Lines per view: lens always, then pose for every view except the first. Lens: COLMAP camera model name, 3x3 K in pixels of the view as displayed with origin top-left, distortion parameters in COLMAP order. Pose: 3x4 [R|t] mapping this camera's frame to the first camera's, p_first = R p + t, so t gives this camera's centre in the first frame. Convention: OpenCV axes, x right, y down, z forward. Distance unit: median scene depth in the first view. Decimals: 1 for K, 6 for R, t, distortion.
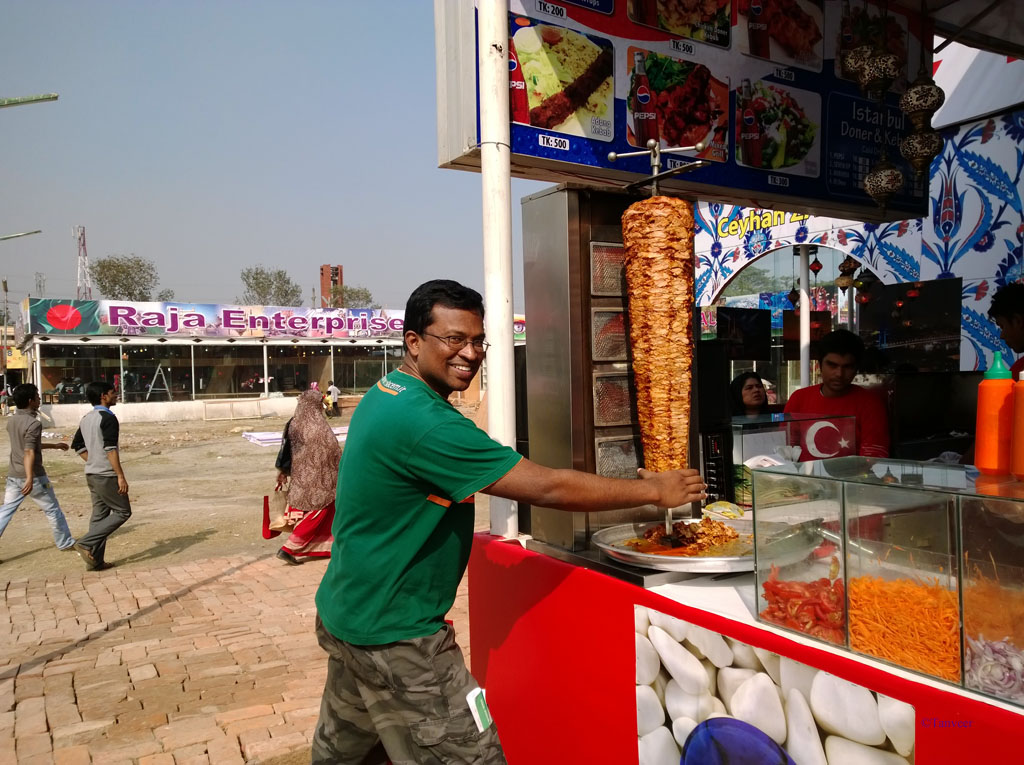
lens RADIAL K [[814.7, 0, 511.7], [0, 814.7, 380.5], [0, 0, 1]] dist [0.092934, -0.091508]
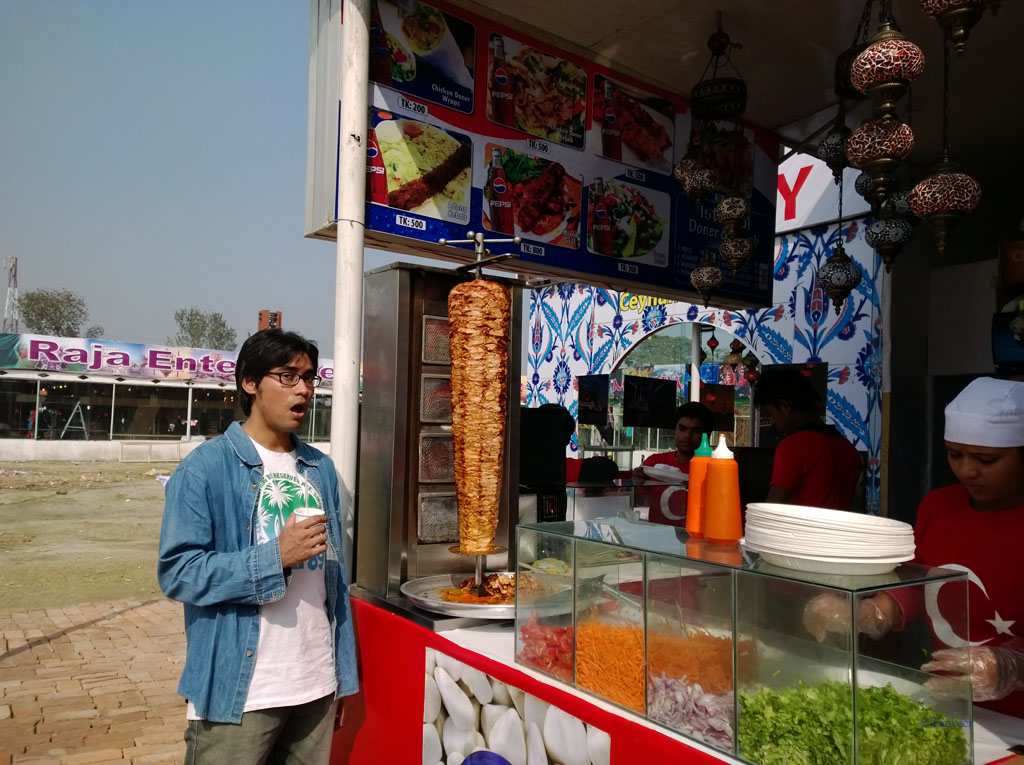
lens RADIAL K [[814.7, 0, 511.7], [0, 814.7, 380.5], [0, 0, 1]] dist [0.092934, -0.091508]
pose [[0.996439, 0.054570, 0.064275, 0.104910], [-0.050021, 0.996265, -0.070378, -0.006219], [-0.067876, 0.066913, 0.995447, -0.074763]]
